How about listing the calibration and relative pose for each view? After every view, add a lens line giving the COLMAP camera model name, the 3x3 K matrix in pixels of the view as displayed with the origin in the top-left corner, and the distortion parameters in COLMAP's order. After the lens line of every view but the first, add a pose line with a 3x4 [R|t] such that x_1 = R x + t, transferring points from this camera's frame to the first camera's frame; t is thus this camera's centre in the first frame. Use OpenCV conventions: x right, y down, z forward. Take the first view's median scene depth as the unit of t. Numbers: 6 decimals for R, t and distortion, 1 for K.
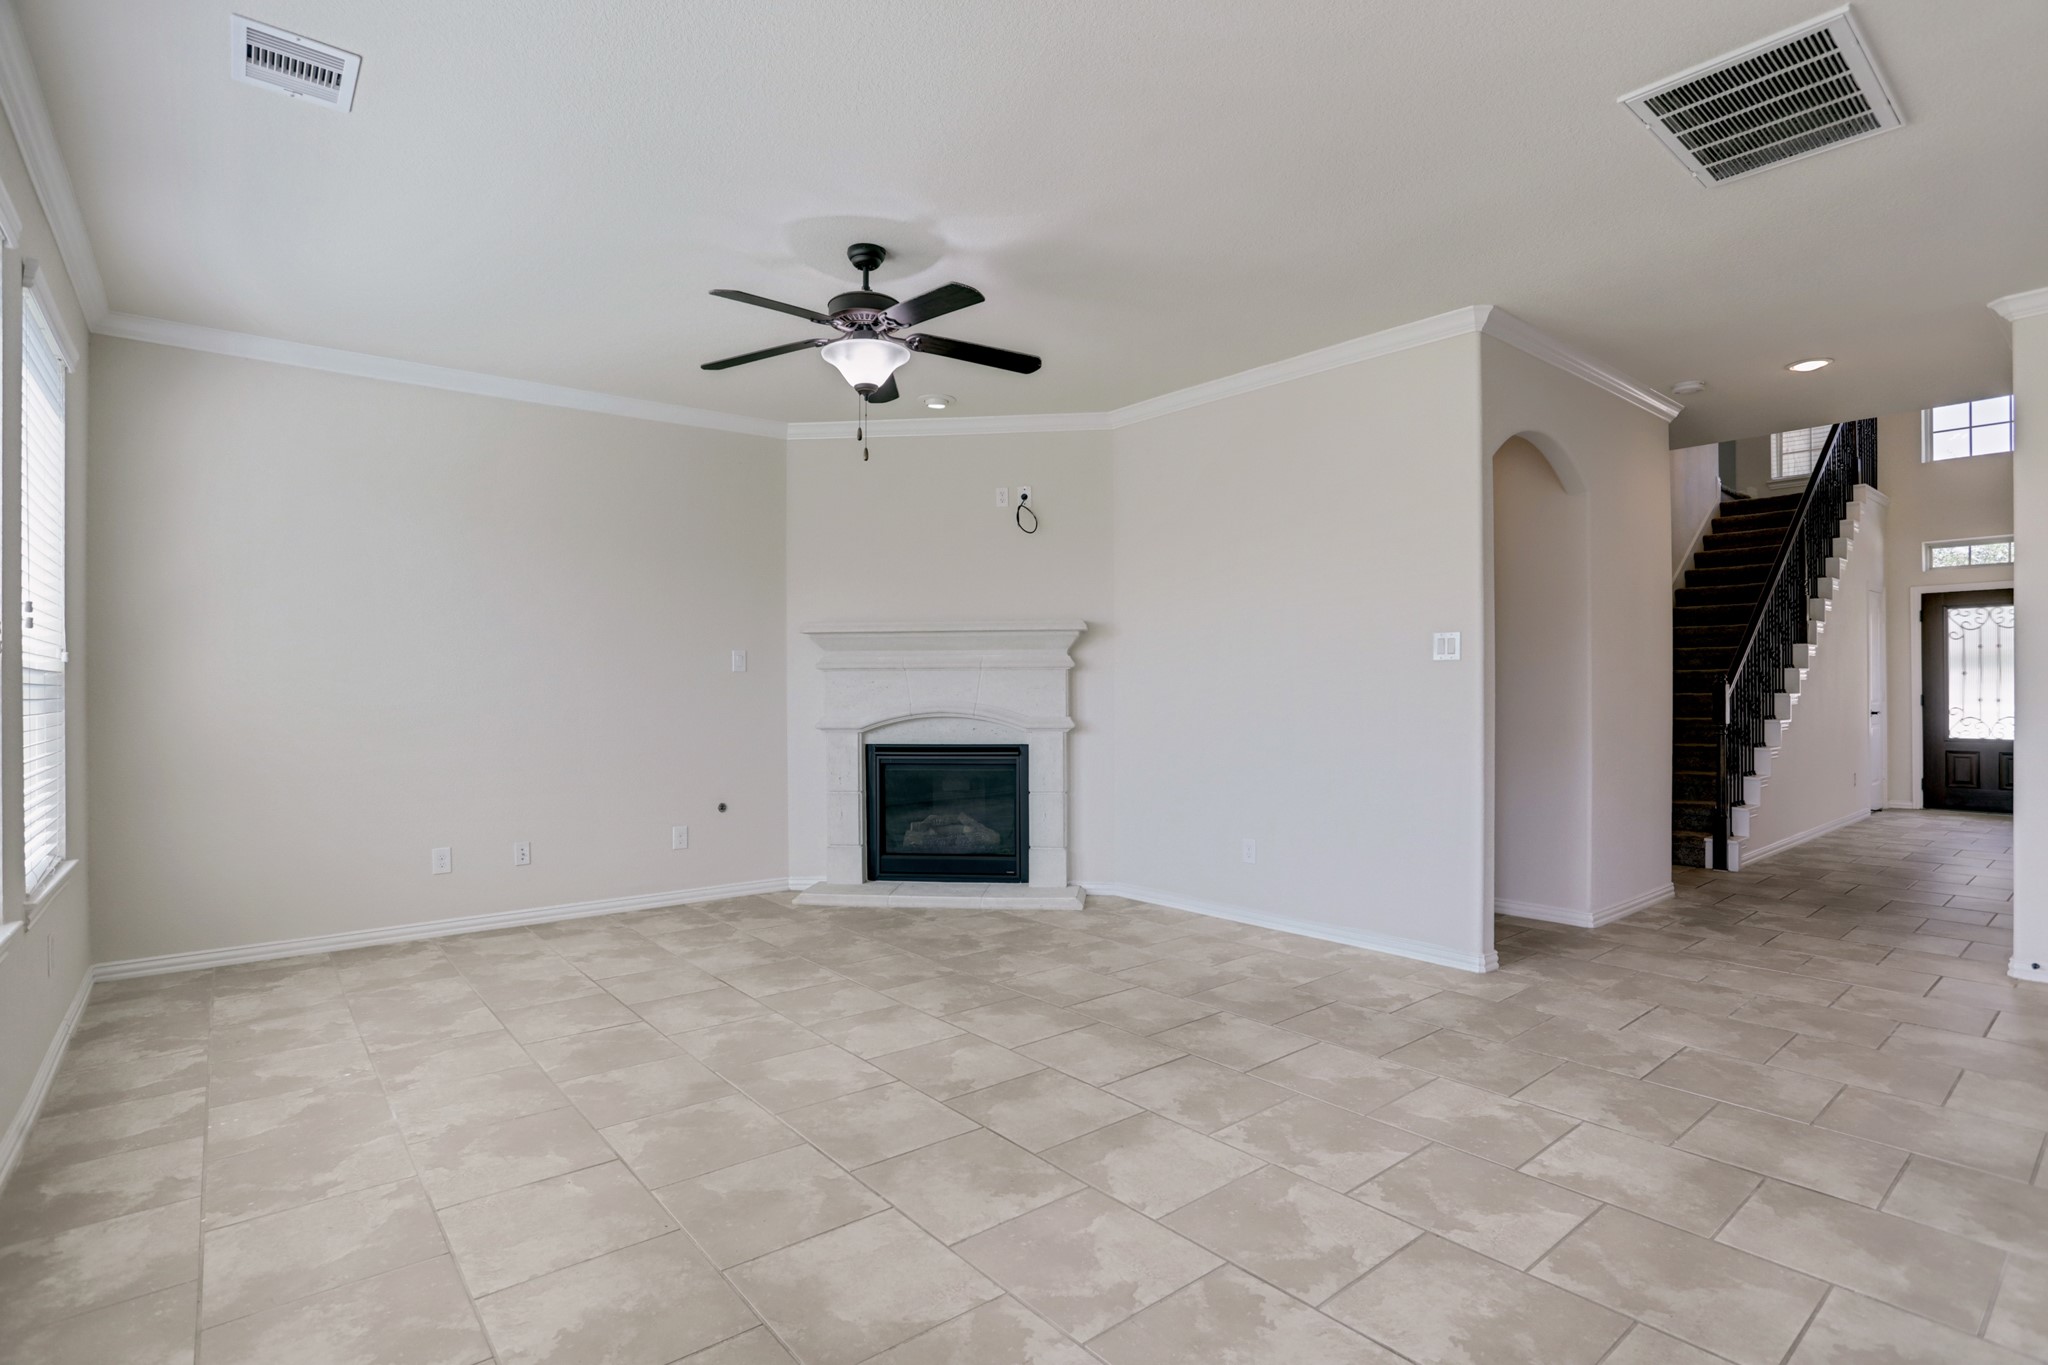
lens RADIAL K [[994.1, 0, 1021.3], [0, 994.1, 690.9], [0, 0, 1]] dist [-0.062879, 0.021906]
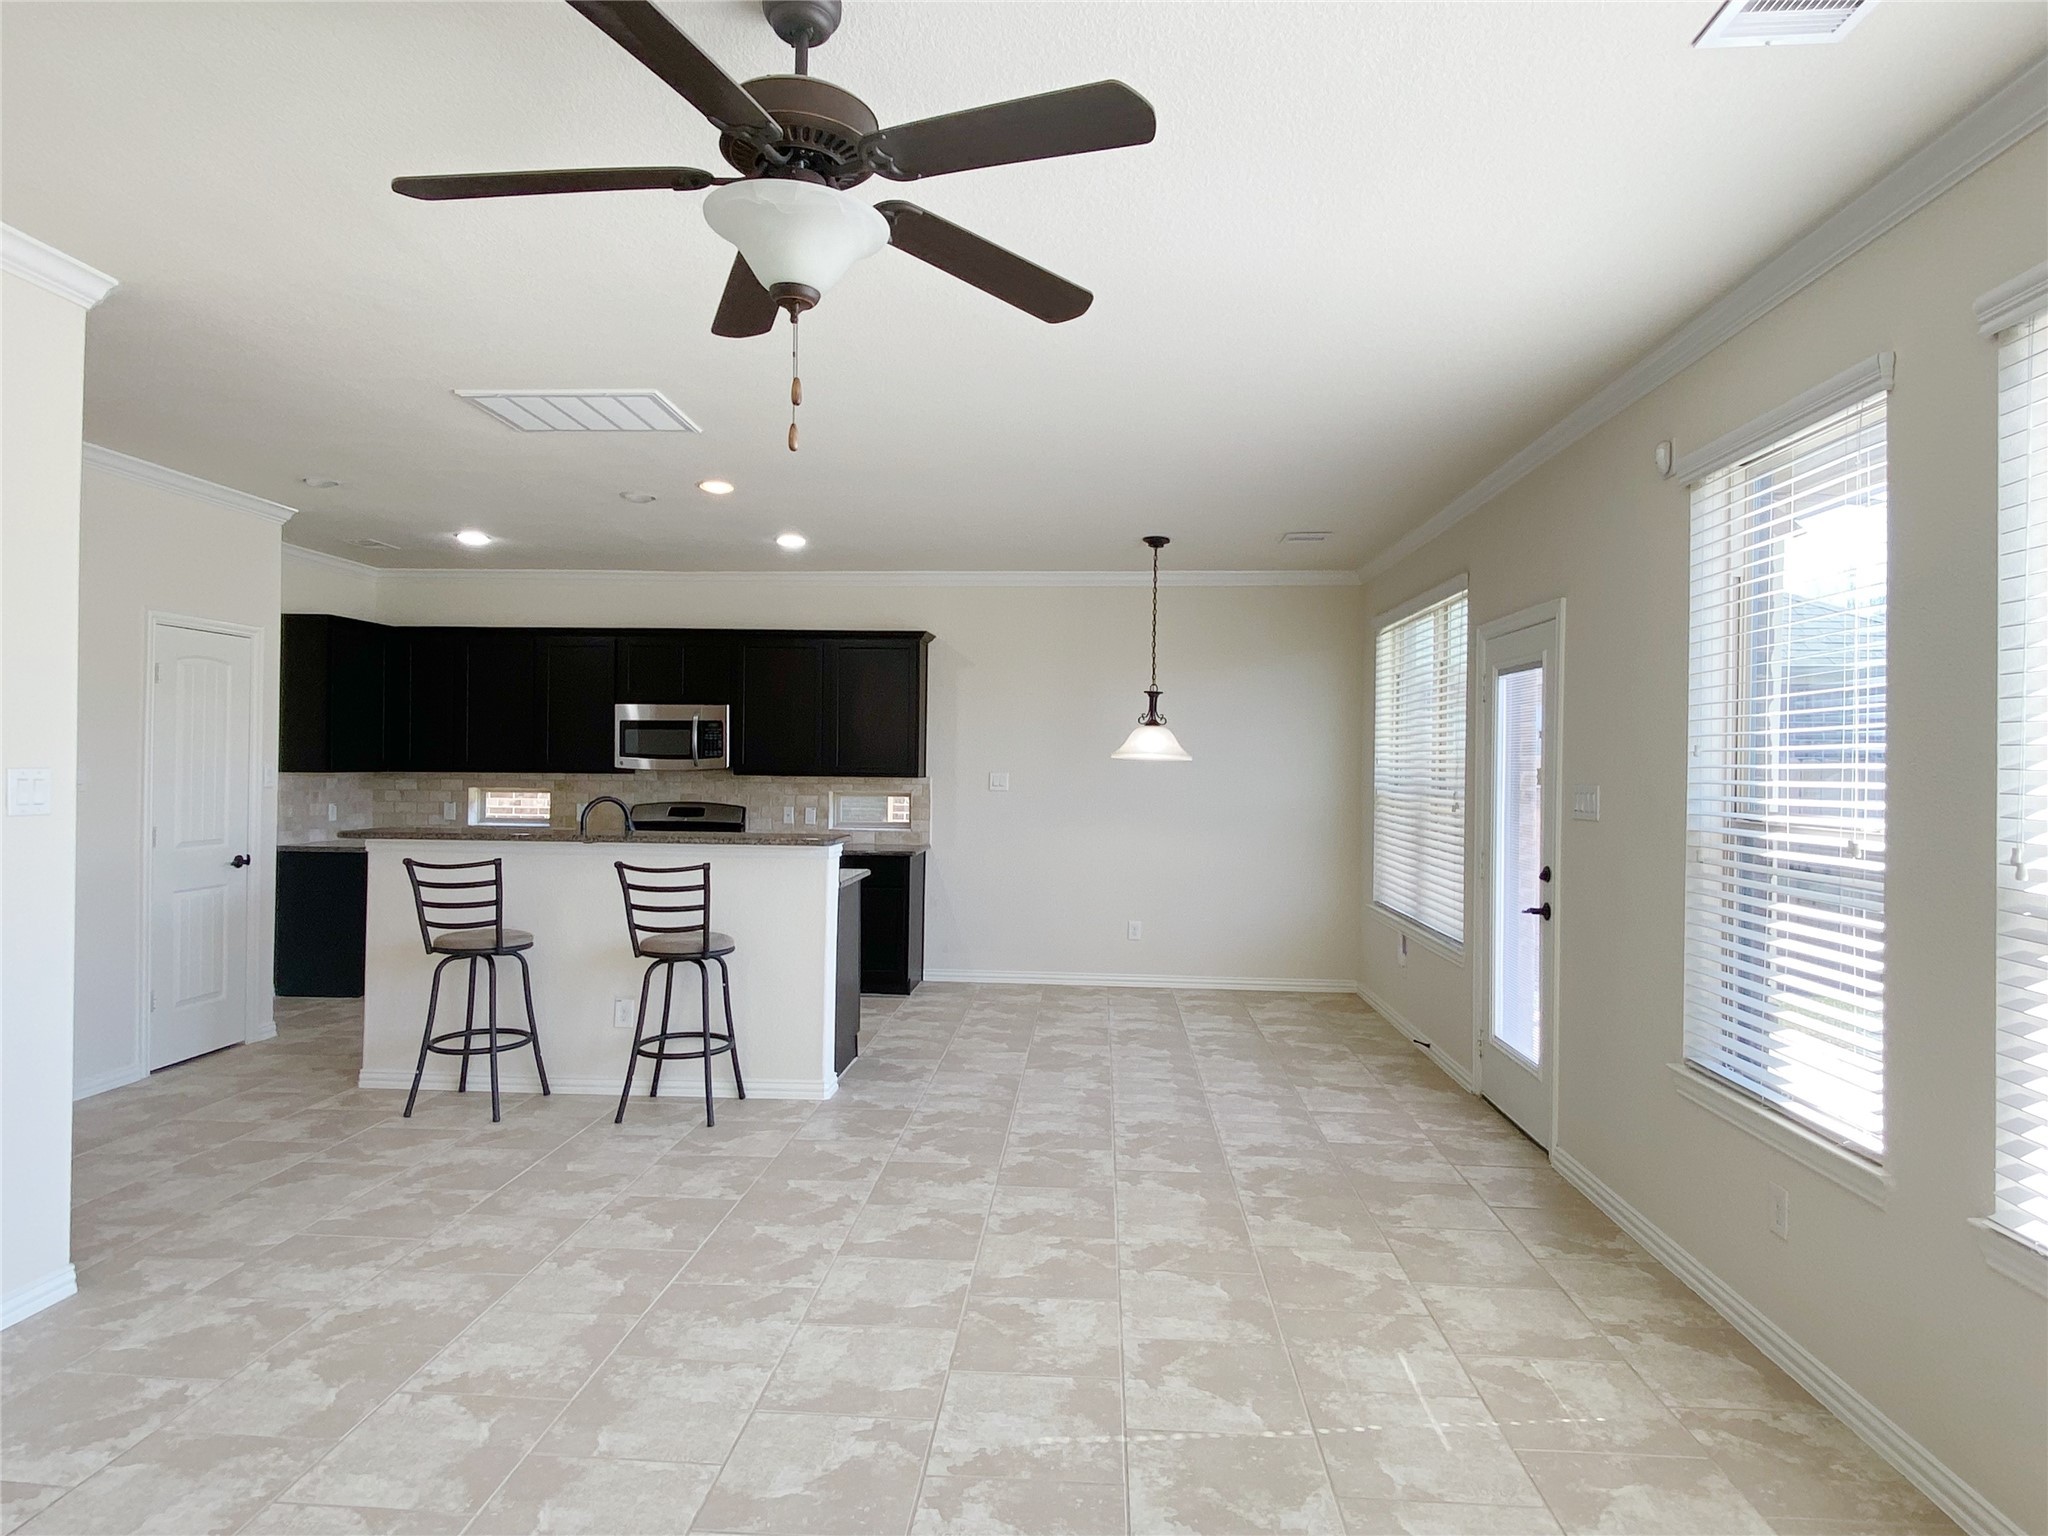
lens RADIAL K [[1178.2, 0, 1041.6], [0, 1178.2, 761.4], [0, 0, 1]] dist [0.035358, -0.000336]
pose [[-0.738718, -0.005041, 0.673996, -0.387420], [-0.011985, 0.999912, -0.005657, -0.048303], [-0.673909, -0.012257, -0.738713, 0.823837]]
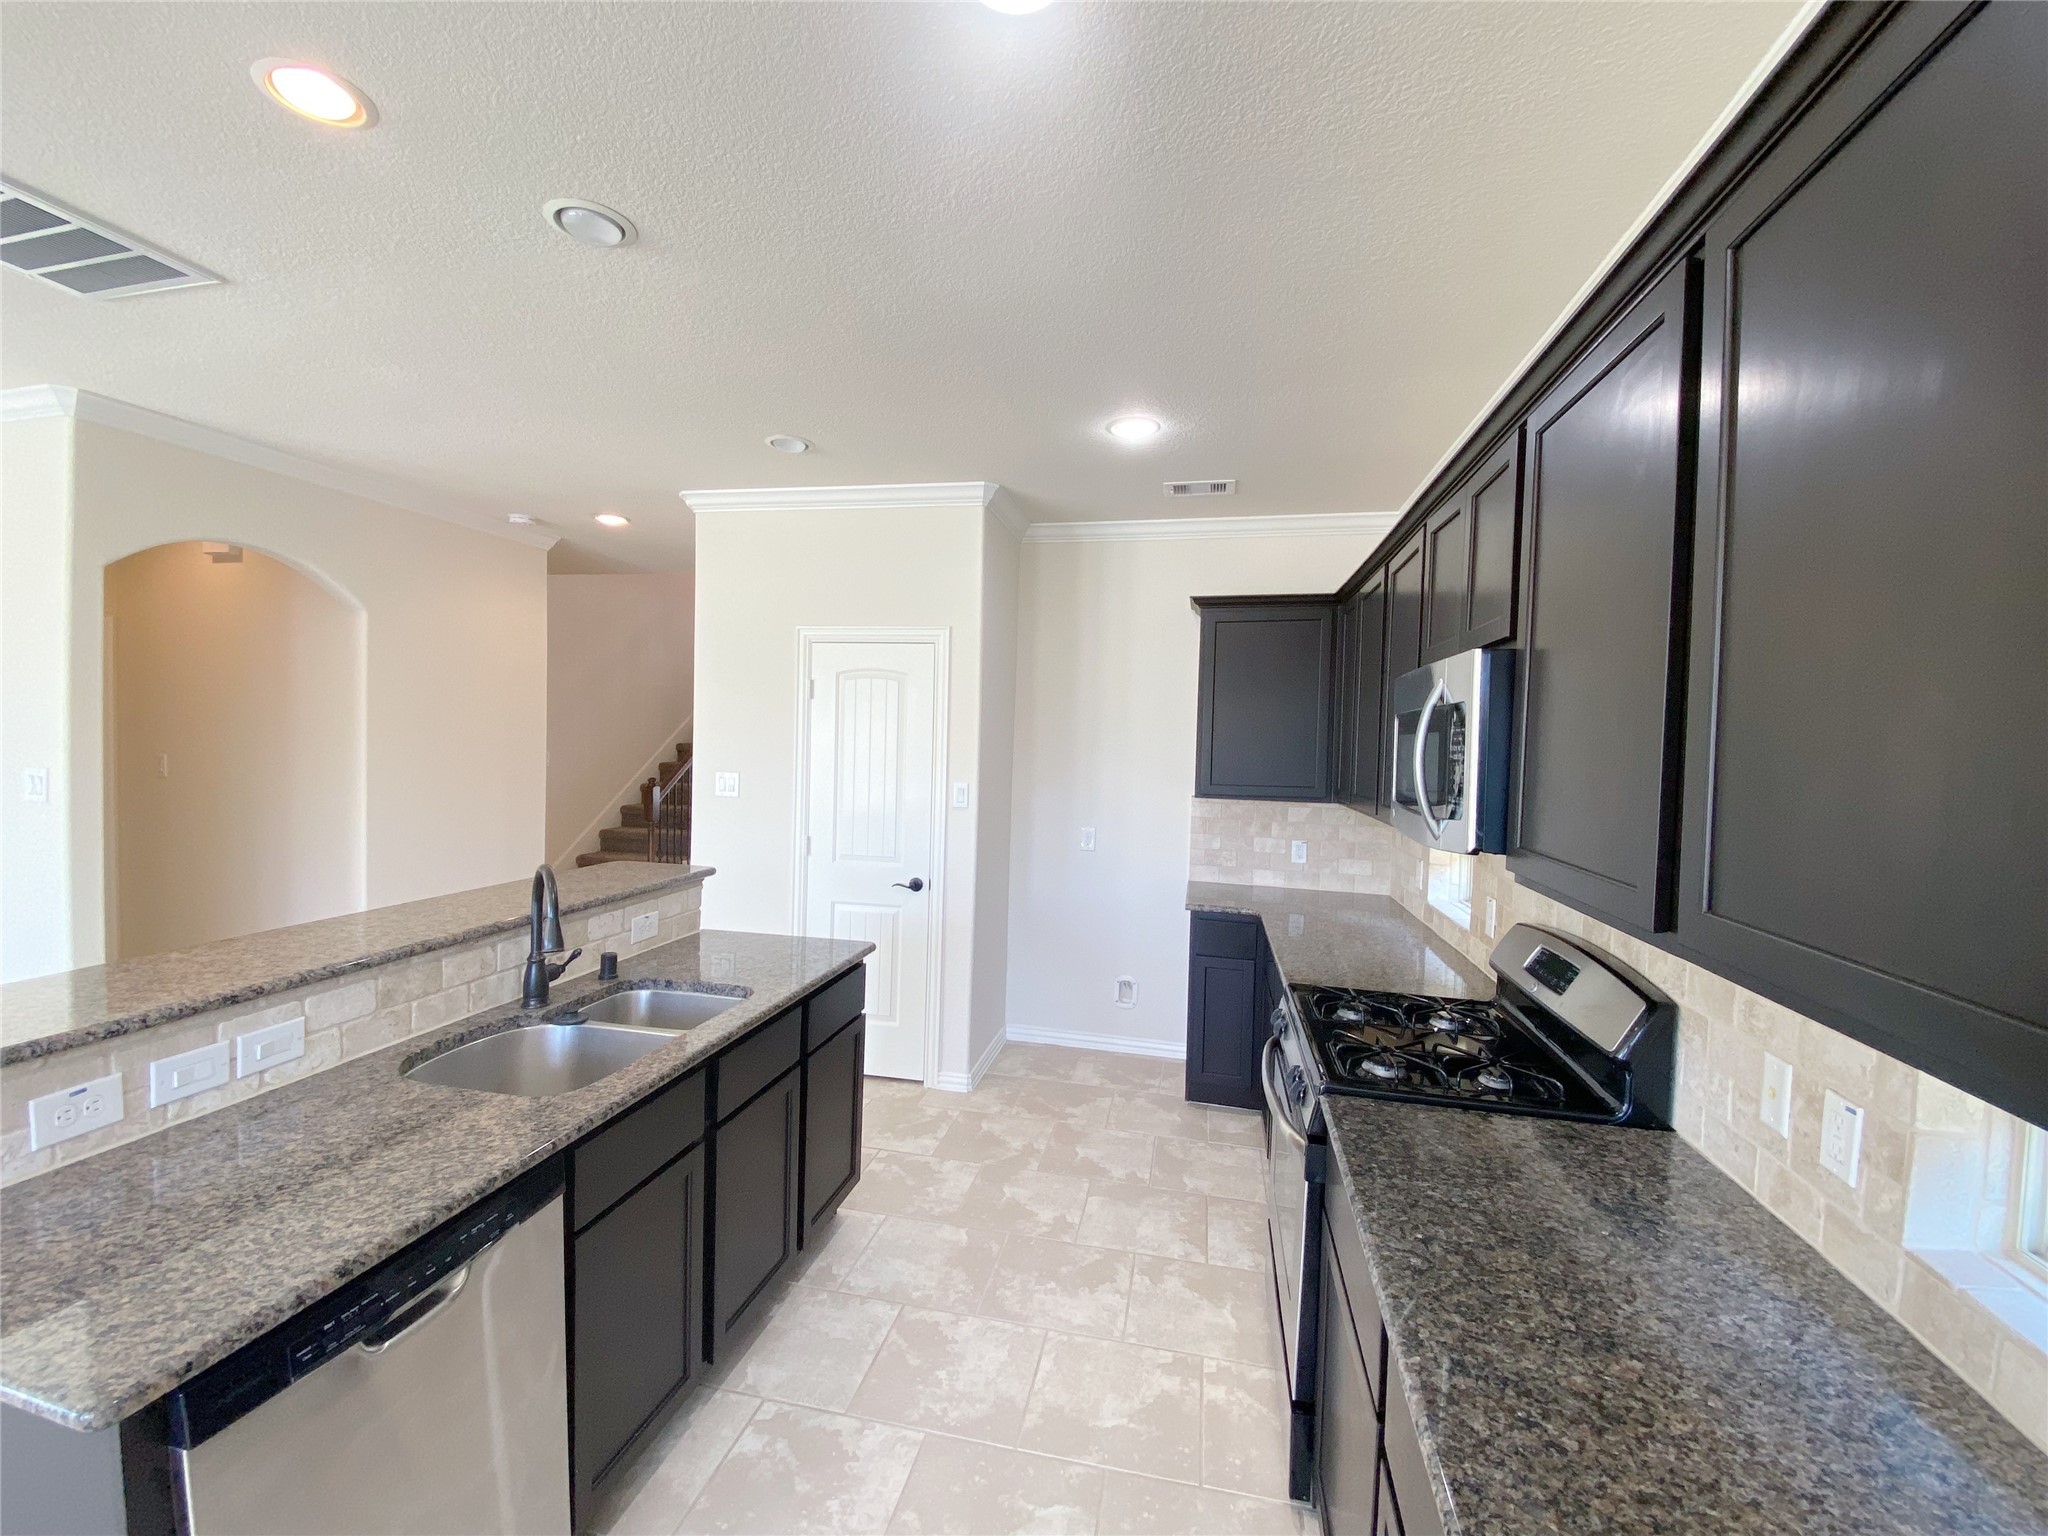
lens RADIAL K [[853.0, 0, 1027.7], [0, 853.0, 752.5], [0, 0, 1]] dist [-0.020210, -0.002201]
pose [[0.789487, 0.008603, 0.613707, 0.488933], [-0.027487, 0.999394, 0.021351, -0.082658], [-0.613151, -0.033725, 0.789245, -0.072836]]
